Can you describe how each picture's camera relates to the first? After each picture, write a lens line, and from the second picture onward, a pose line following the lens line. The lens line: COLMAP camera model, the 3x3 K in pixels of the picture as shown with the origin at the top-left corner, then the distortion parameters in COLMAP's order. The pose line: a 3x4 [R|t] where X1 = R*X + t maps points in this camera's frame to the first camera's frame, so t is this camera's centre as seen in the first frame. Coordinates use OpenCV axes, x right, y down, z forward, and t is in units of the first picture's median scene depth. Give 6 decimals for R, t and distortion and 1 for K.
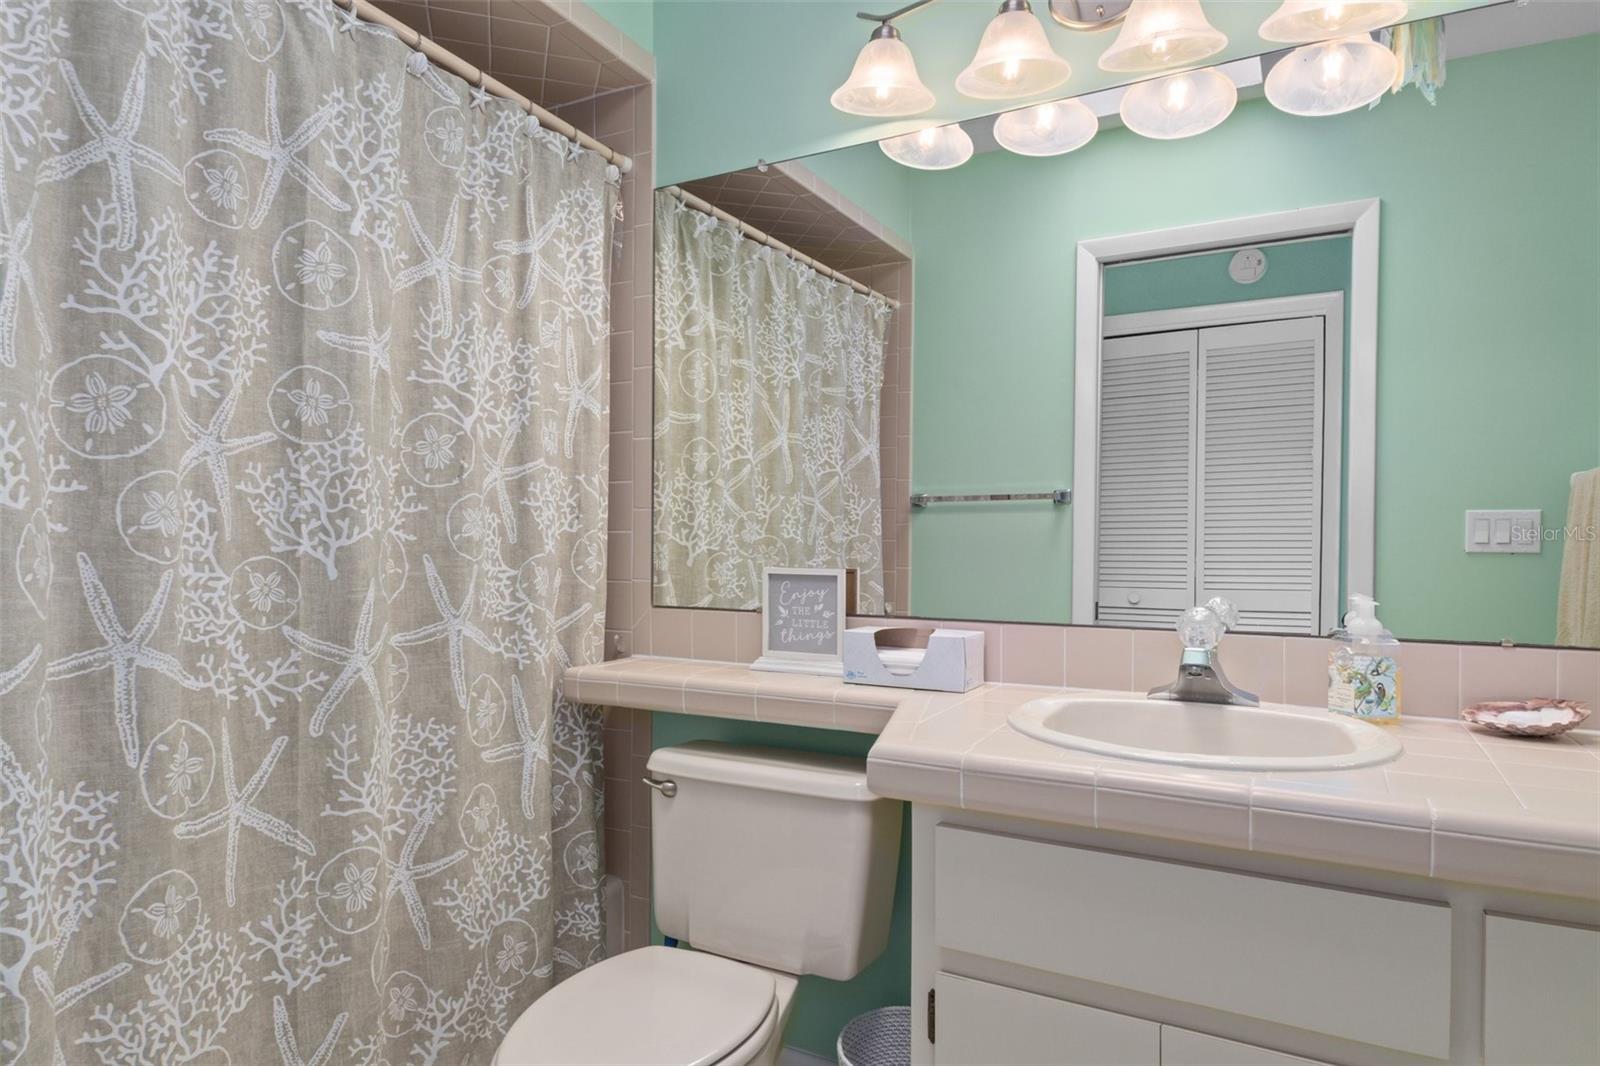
lens RADIAL K [[981.8, 0, 791.0], [0, 981.8, 540.5], [0, 0, 1]] dist [0.020102, -0.001569]
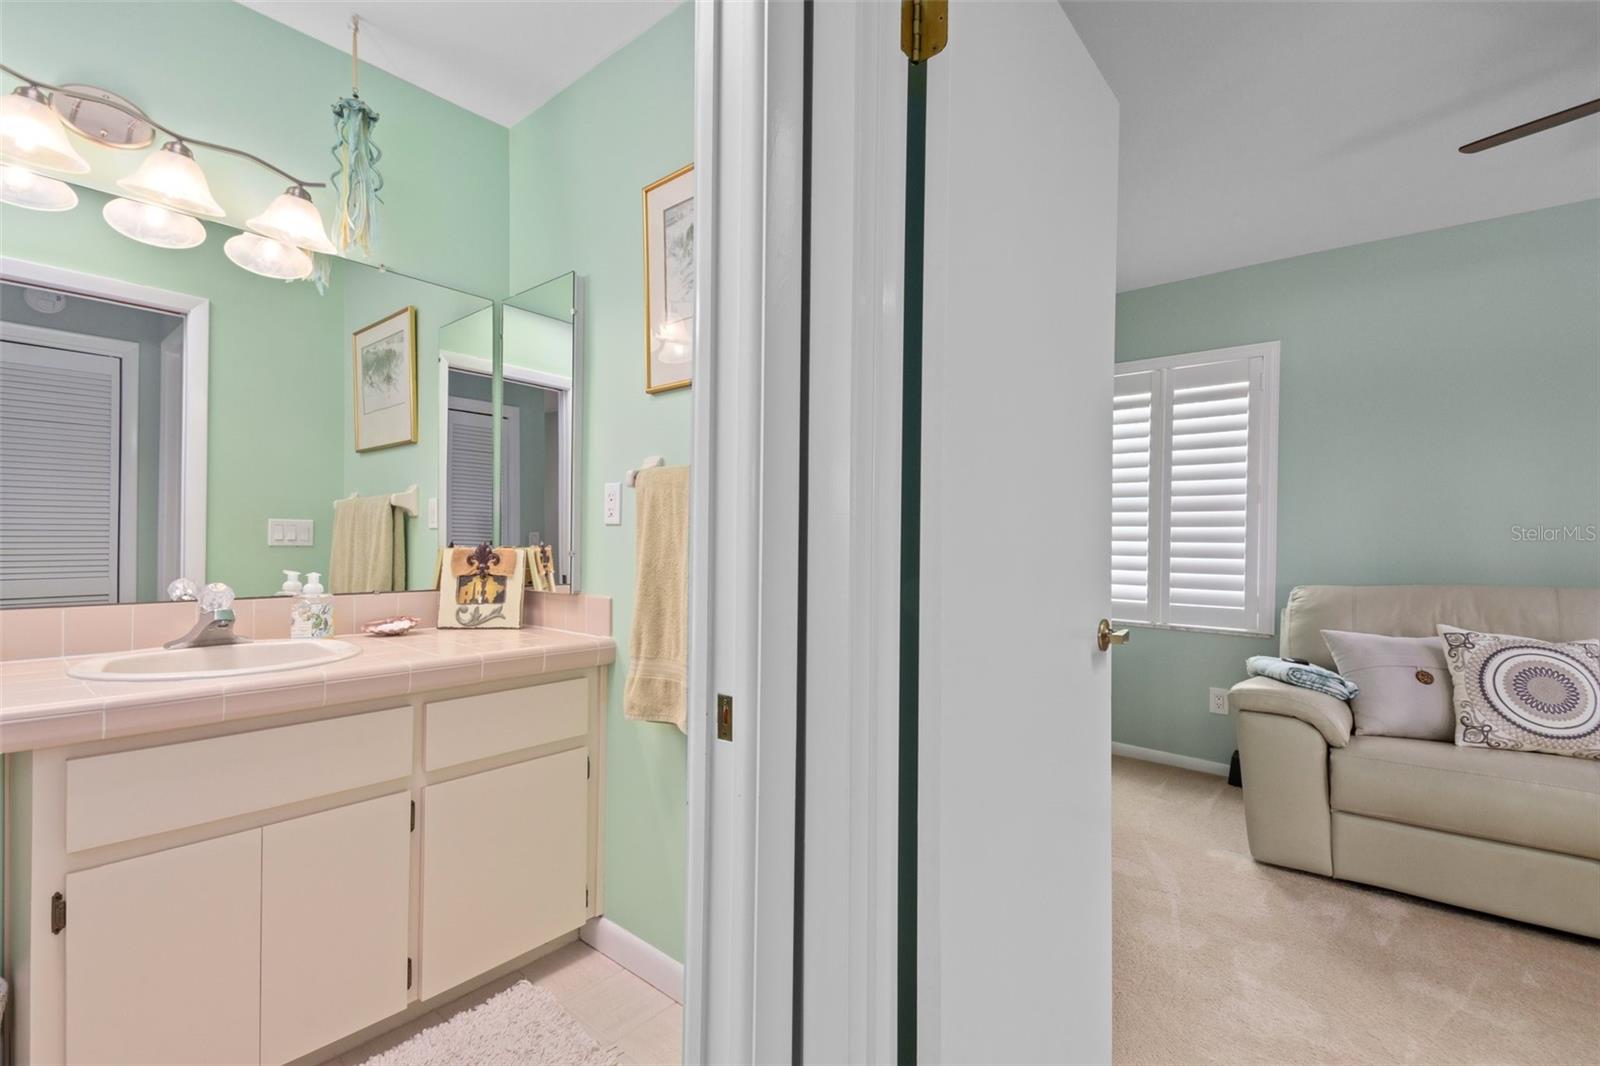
lens RADIAL K [[709.9, 0, 800.0], [0, 709.9, 533.0], [0, 0, 1]] dist [-0.000039, -0.000007]
pose [[0.198803, 0.010702, 0.979981, -0.496587], [-0.005971, 0.999935, -0.009708, -0.004871], [-0.980021, -0.003921, 0.198854, -0.110462]]
